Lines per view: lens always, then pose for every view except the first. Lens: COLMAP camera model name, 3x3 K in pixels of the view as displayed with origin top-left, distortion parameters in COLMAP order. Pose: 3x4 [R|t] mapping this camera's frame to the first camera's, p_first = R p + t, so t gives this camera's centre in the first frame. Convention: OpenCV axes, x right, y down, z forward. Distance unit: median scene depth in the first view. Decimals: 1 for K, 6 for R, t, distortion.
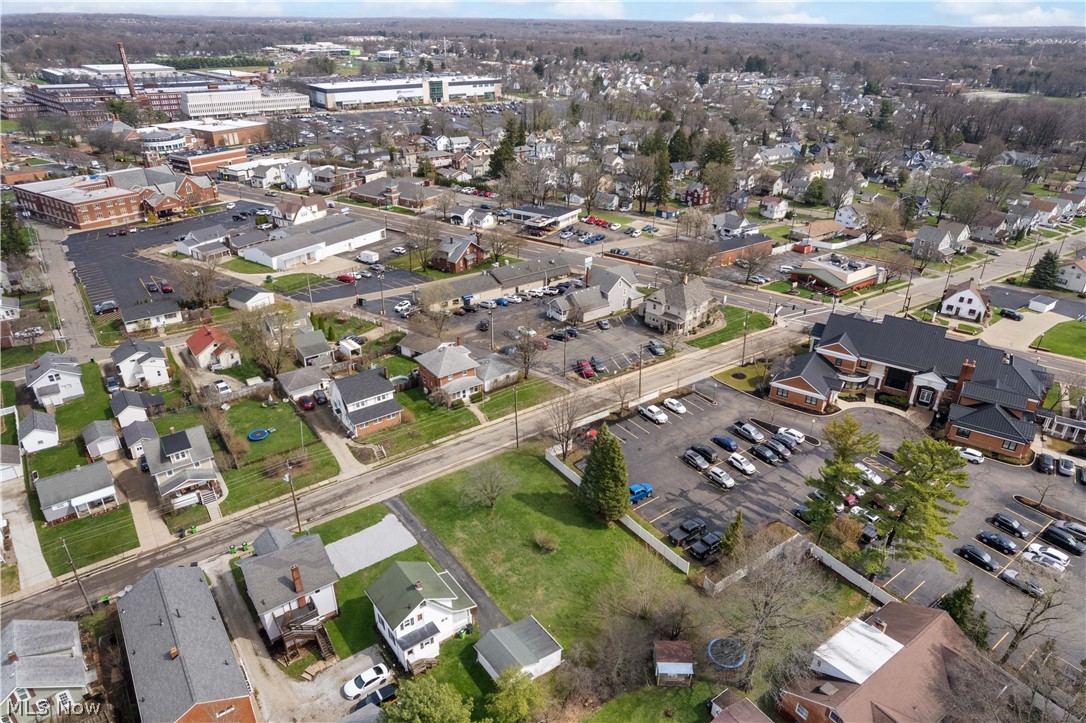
lens RADIAL K [[684.4, 0, 549.2], [0, 684.4, 363.0], [0, 0, 1]] dist [-0.079558, 0.065035]
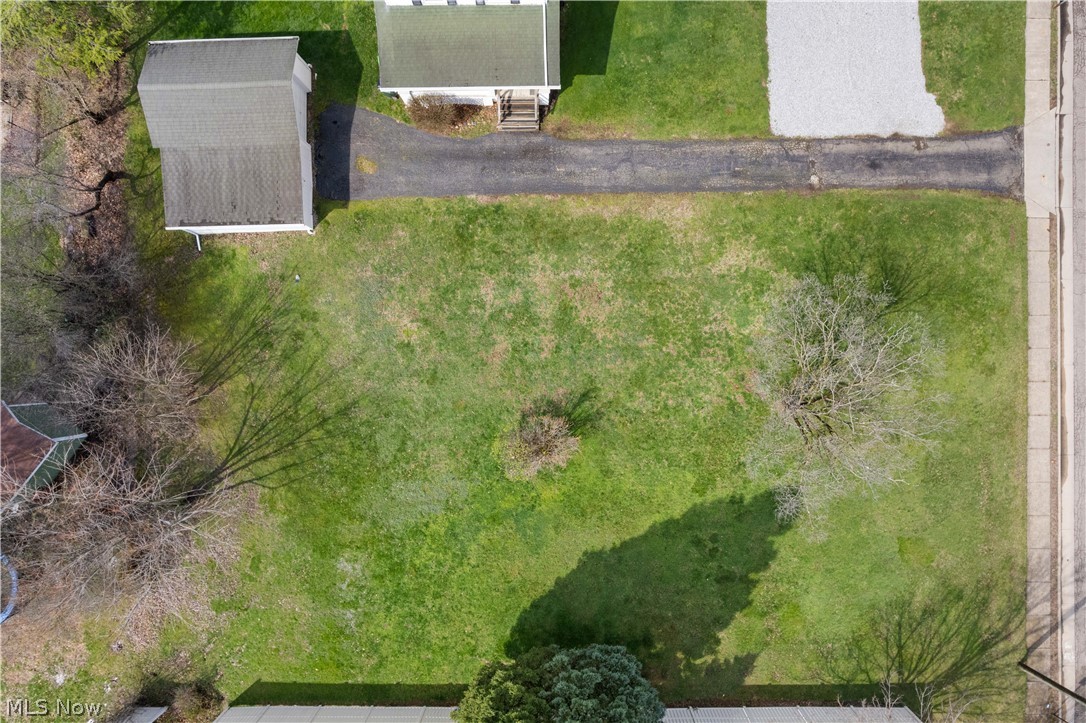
lens RADIAL K [[684.4, 0, 549.2], [0, 684.4, 363.0], [0, 0, 1]] dist [-0.079558, 0.065035]
pose [[-0.591692, 0.806023, -0.015104, -0.016456], [-0.372953, -0.257074, 0.891526, -0.007845], [0.714707, 0.533142, 0.452717, 0.402313]]
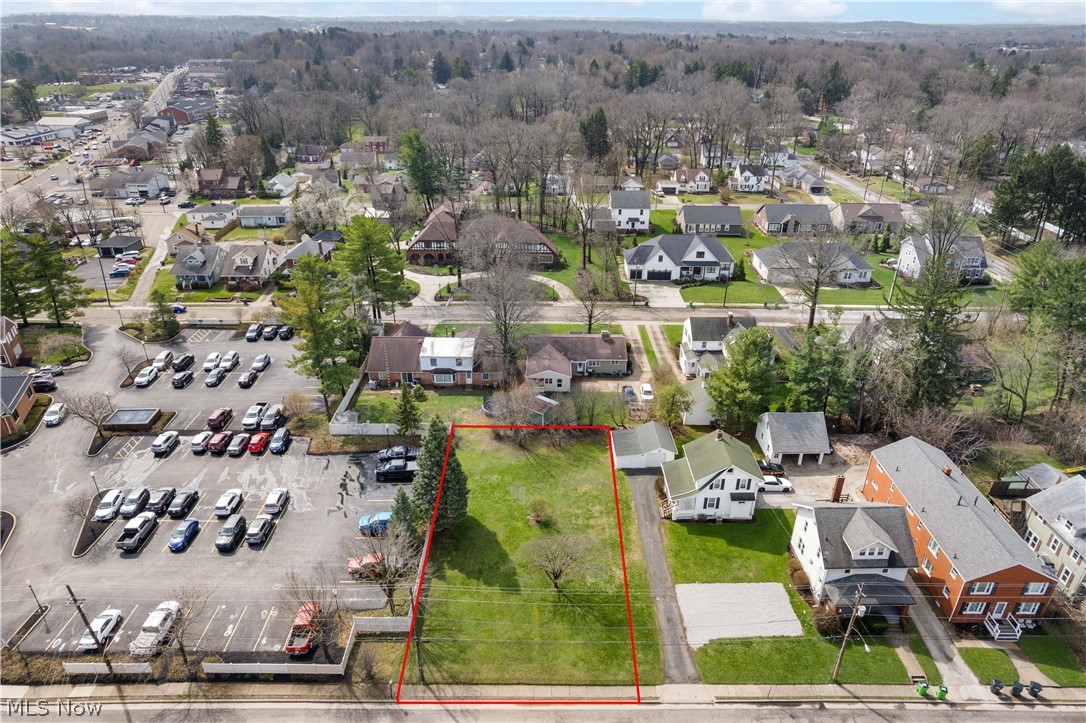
lens RADIAL K [[684.4, 0, 549.2], [0, 684.4, 363.0], [0, 0, 1]] dist [-0.079558, 0.065035]
pose [[-0.807991, -0.284861, 0.515756, -0.192061], [0.251457, 0.624914, 0.739088, -0.230728], [-0.532841, 0.726868, -0.433295, 0.590150]]
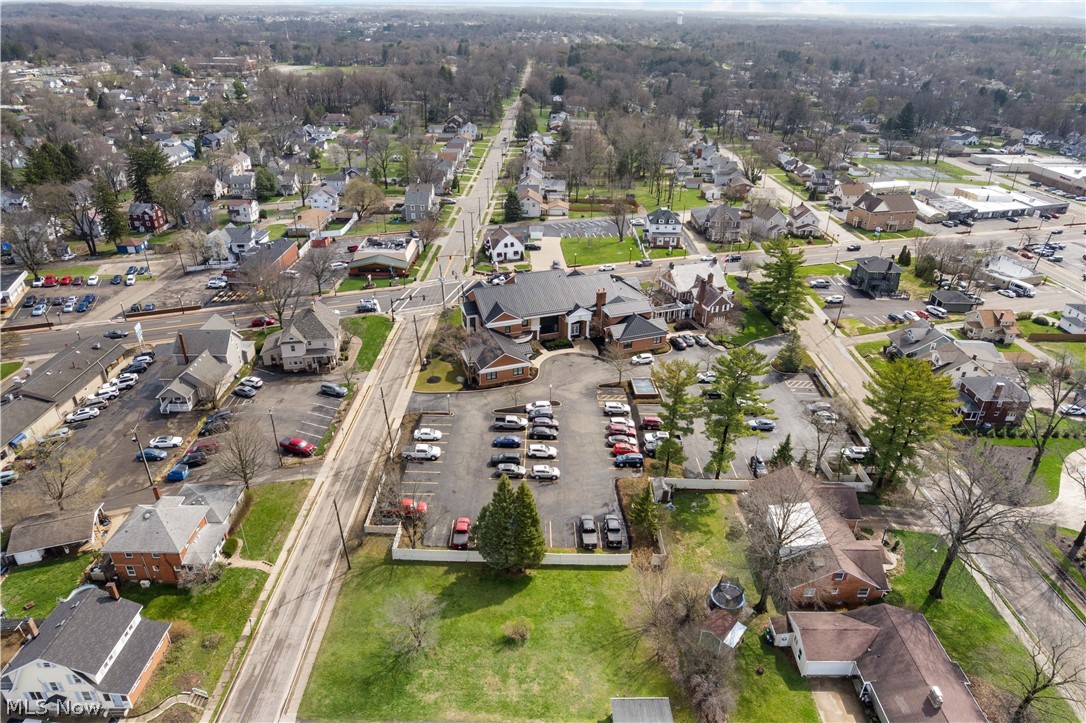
lens RADIAL K [[684.4, 0, 549.2], [0, 684.4, 363.0], [0, 0, 1]] dist [-0.079558, 0.065035]
pose [[0.590570, -0.376264, 0.713899, -0.221569], [0.357758, 0.915037, 0.186321, -0.090446], [-0.723350, 0.145367, 0.675006, 0.167697]]
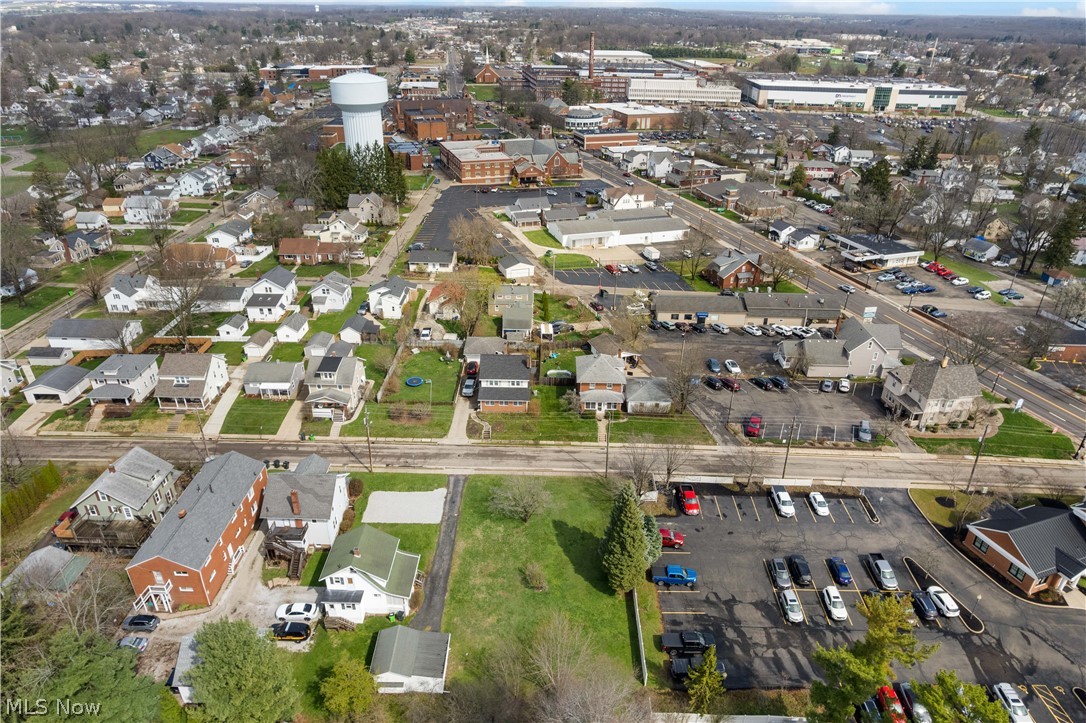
lens RADIAL K [[684.4, 0, 549.2], [0, 684.4, 363.0], [0, 0, 1]] dist [-0.079558, 0.065035]
pose [[0.798091, 0.283080, -0.531899, 0.203587], [-0.280345, 0.955851, 0.088064, -0.051056], [0.533346, 0.078832, 0.842216, 0.095555]]
